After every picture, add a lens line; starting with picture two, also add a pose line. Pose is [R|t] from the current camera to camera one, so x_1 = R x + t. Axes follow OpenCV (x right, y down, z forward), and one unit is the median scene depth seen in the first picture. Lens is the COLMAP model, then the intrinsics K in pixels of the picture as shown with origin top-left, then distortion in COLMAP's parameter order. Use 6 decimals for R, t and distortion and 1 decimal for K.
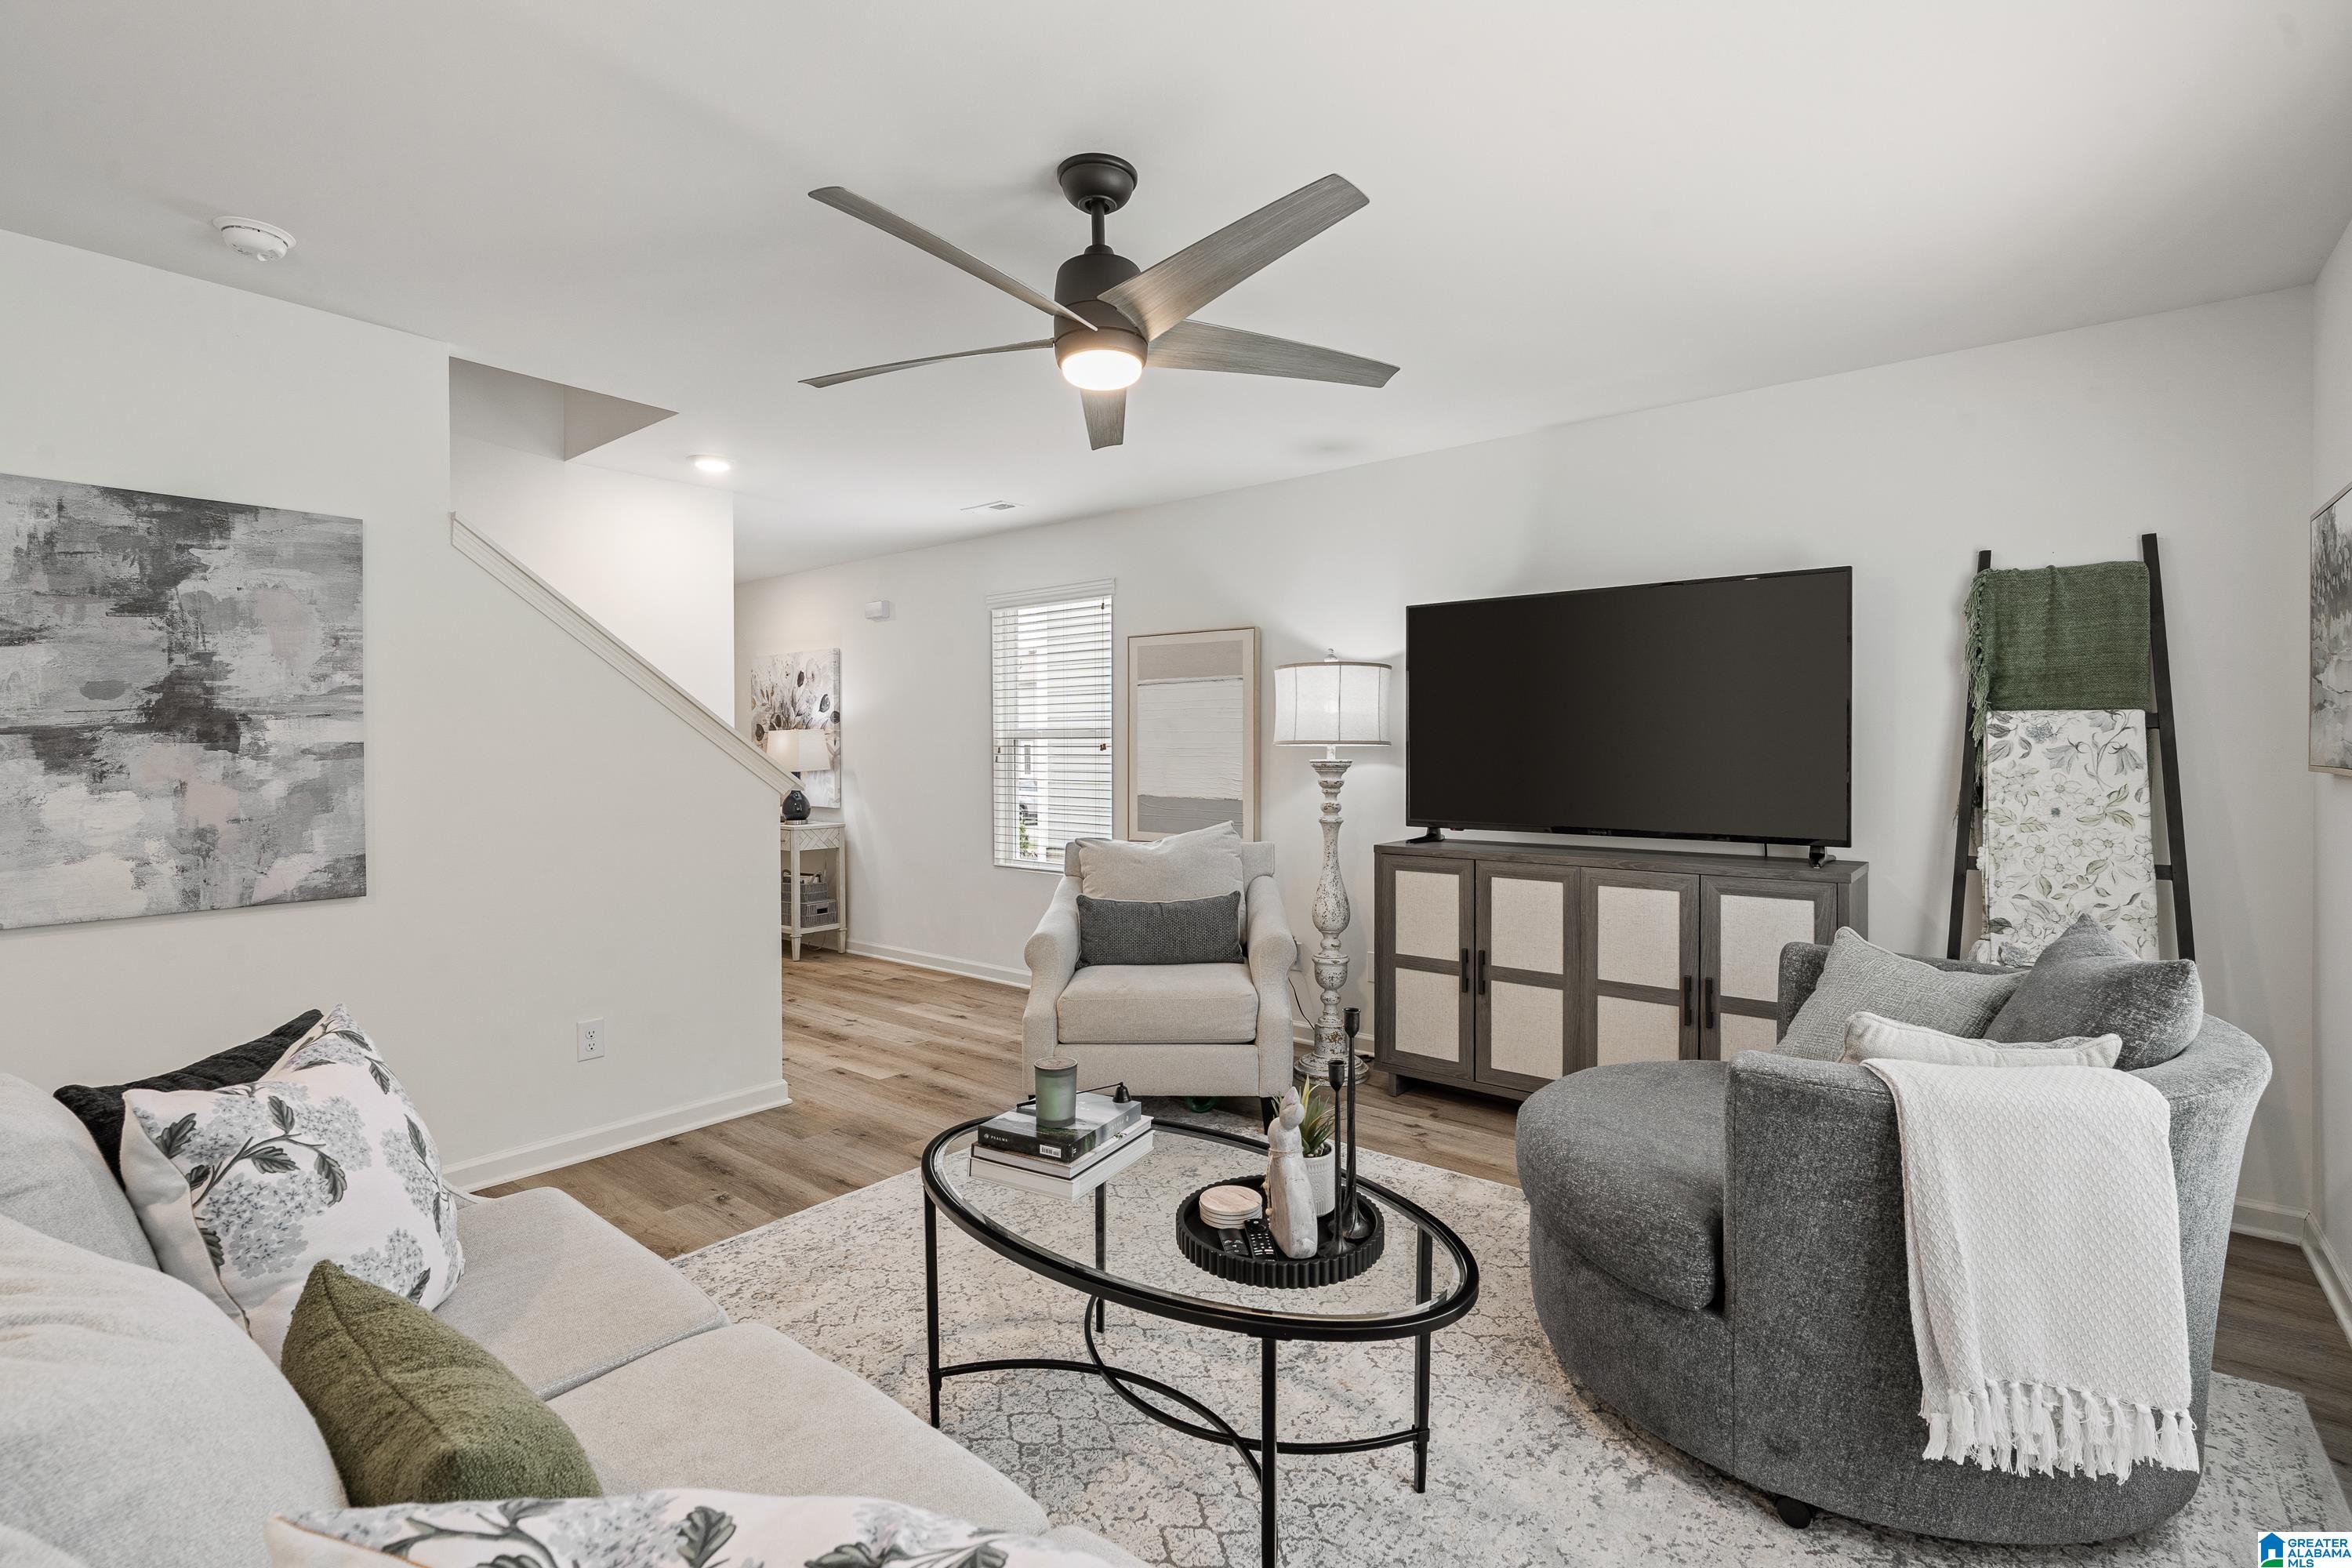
lens RADIAL K [[1064.1, 0, 1179.9], [0, 1064.1, 757.9], [0, 0, 1]] dist [-0.004495, 0.000094]
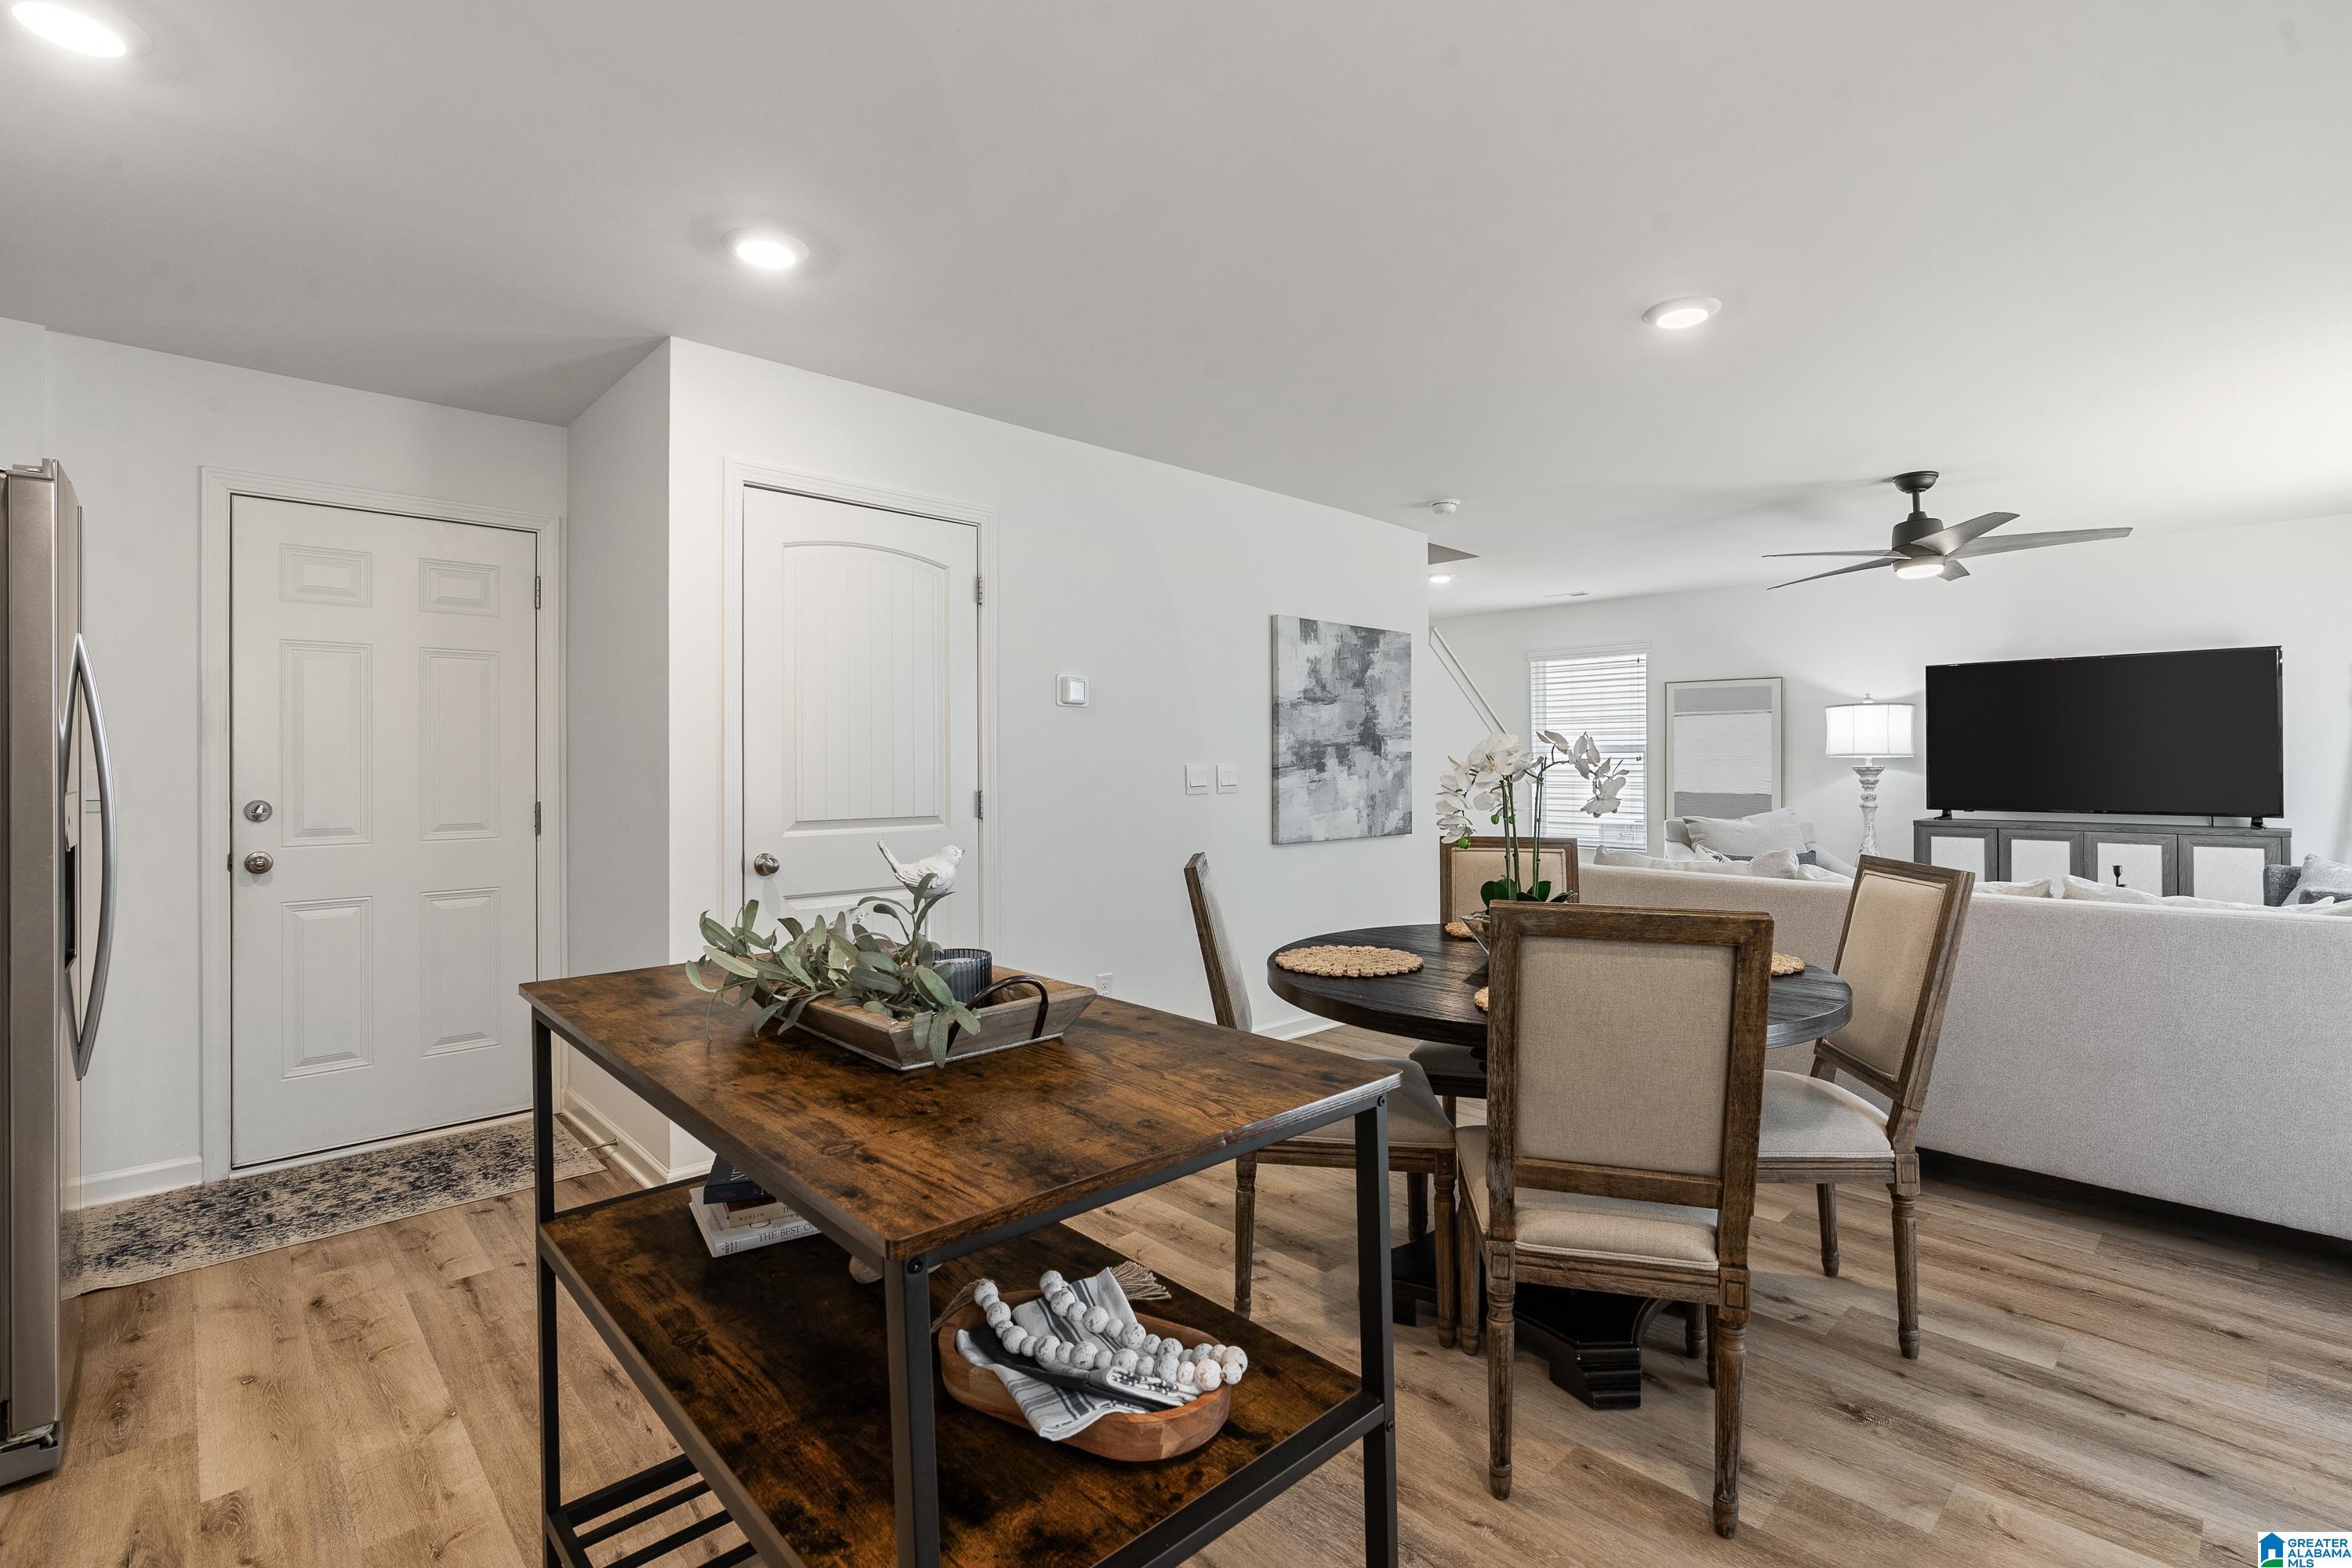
lens RADIAL K [[1042.8, 0, 1191.8], [0, 1042.8, 756.2], [0, 0, 1]] dist [-0.002781, -0.000042]
pose [[0.992309, 0.002860, -0.123753, -0.907387], [-0.005047, 0.999837, -0.017358, 0.026788], [0.123683, 0.017849, 0.992161, -0.864214]]
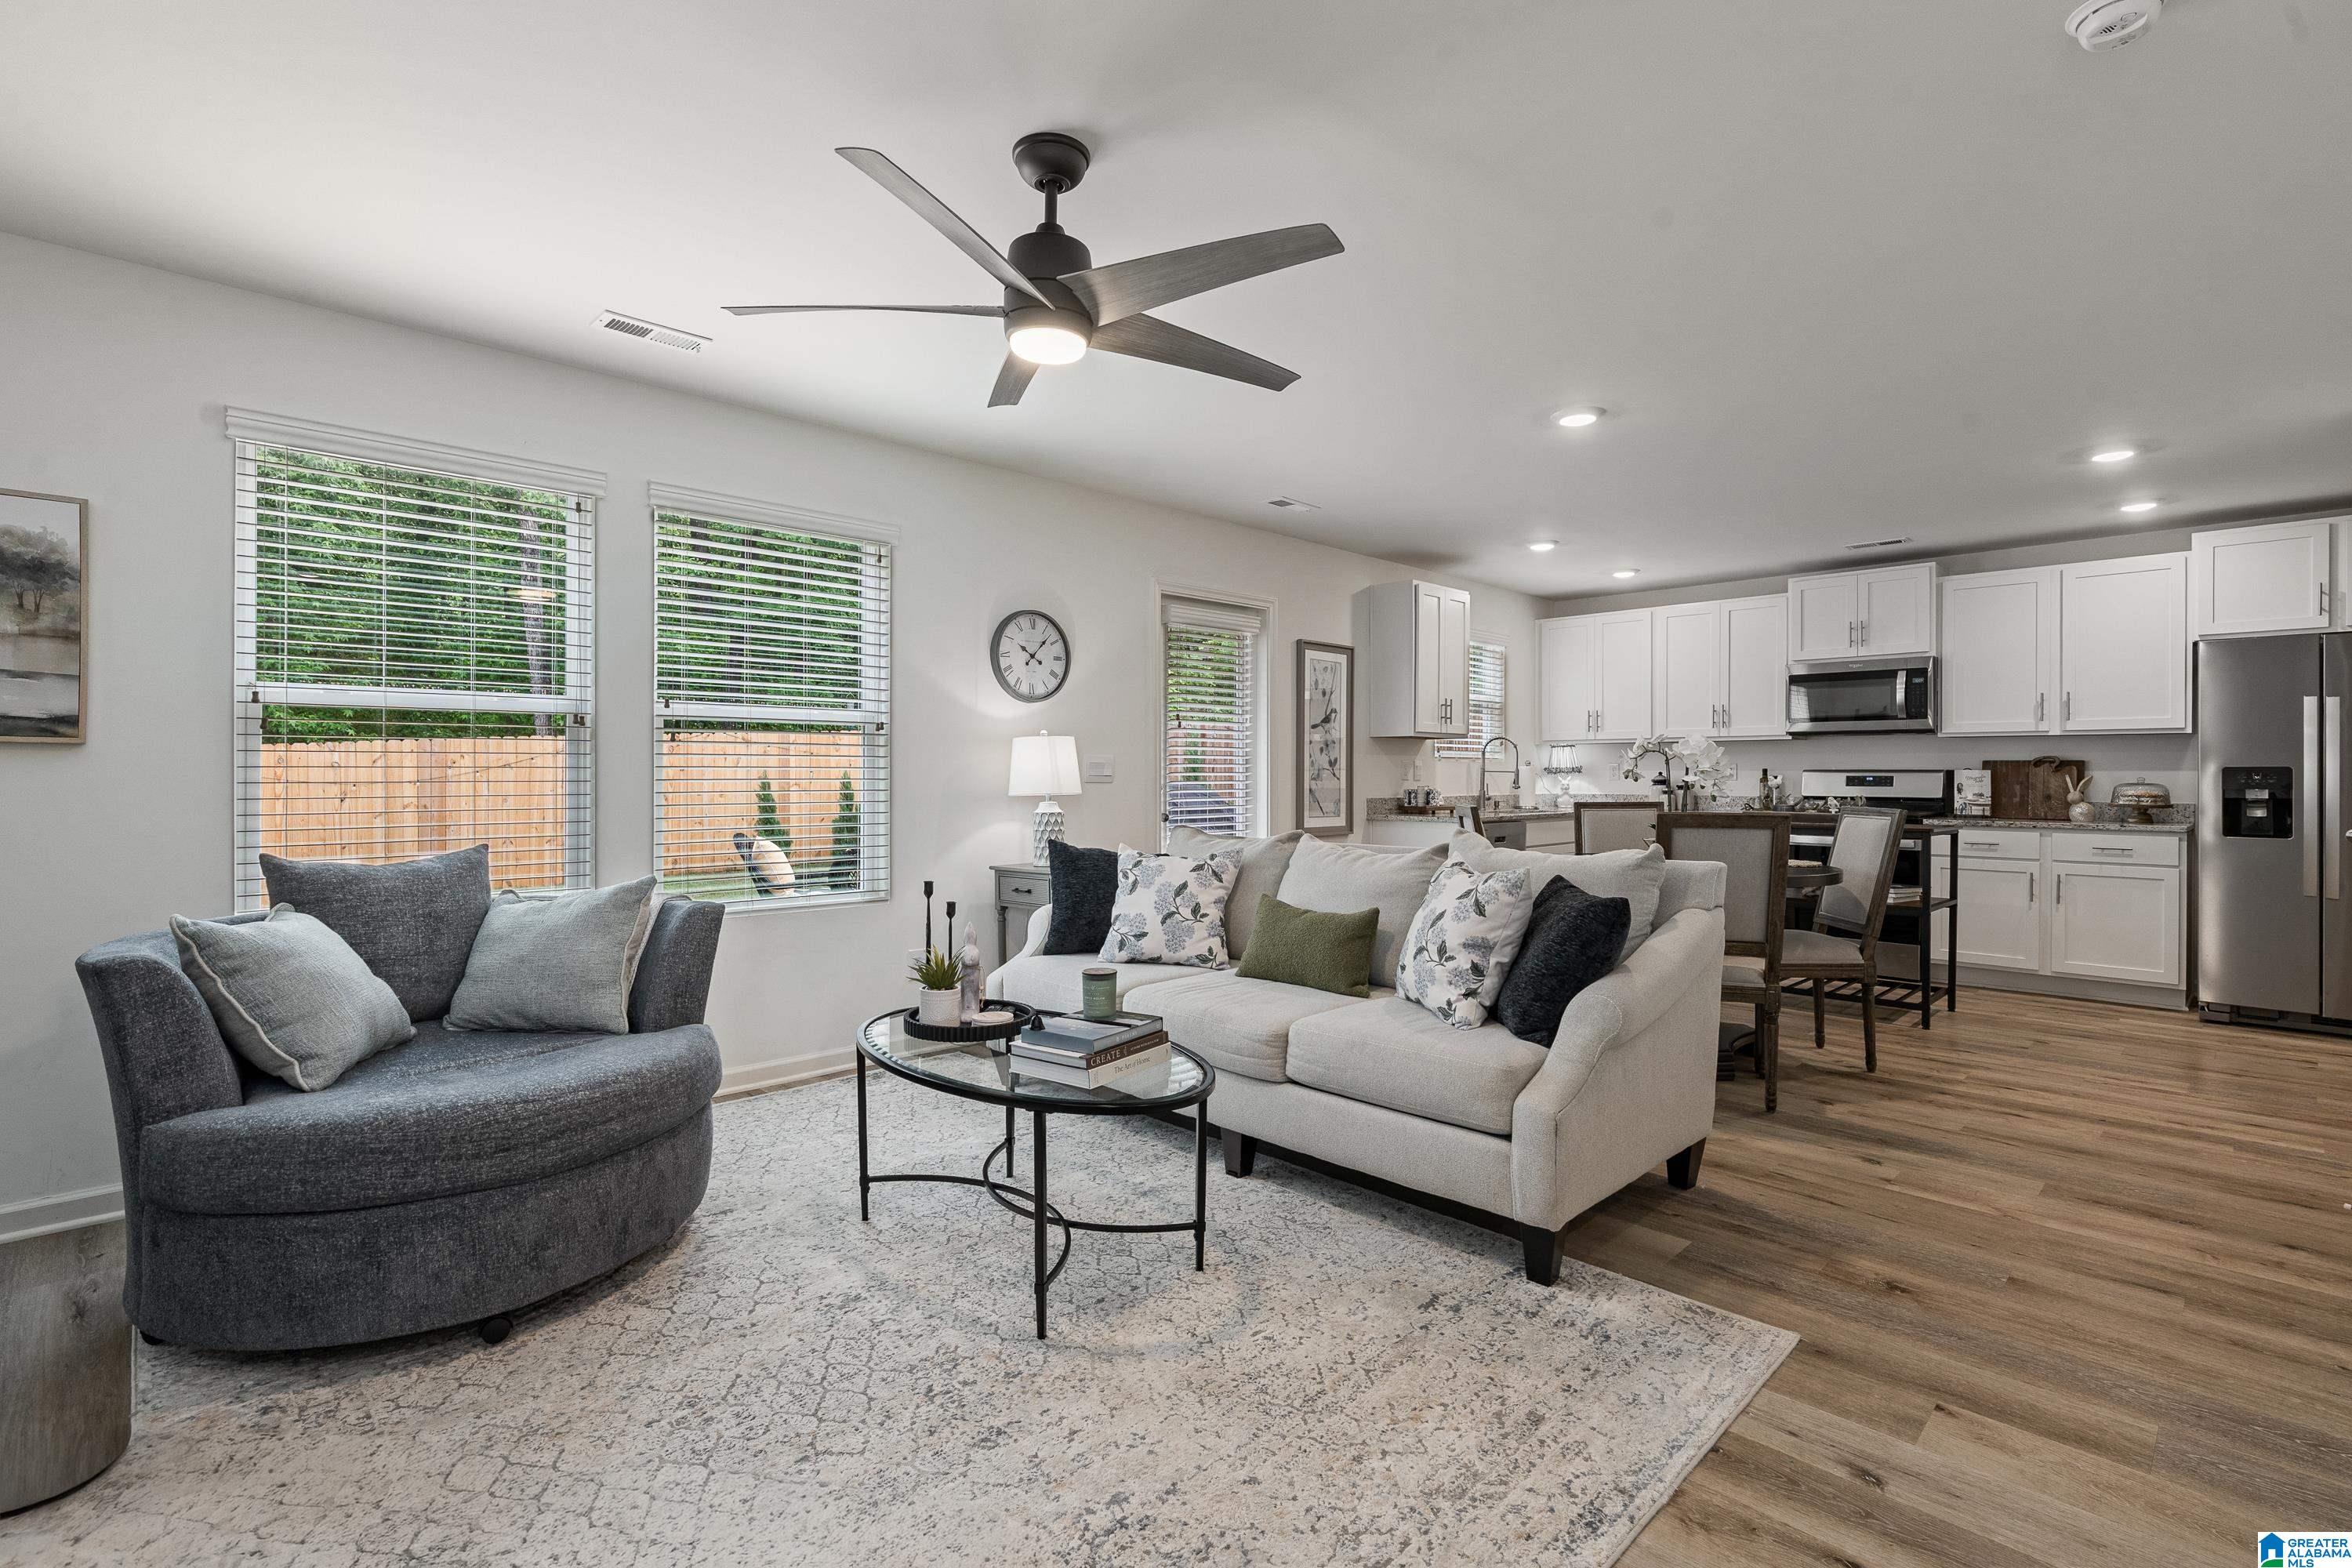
lens RADIAL K [[1078.4, 0, 1197.7], [0, 1078.4, 795.5], [0, 0, 1]] dist [-0.000900, 0.000049]
pose [[-0.994888, 0.000768, 0.100980, -0.239066], [0.003624, 0.999599, 0.028098, 0.034112], [-0.100918, 0.028320, -0.994492, 1.498081]]
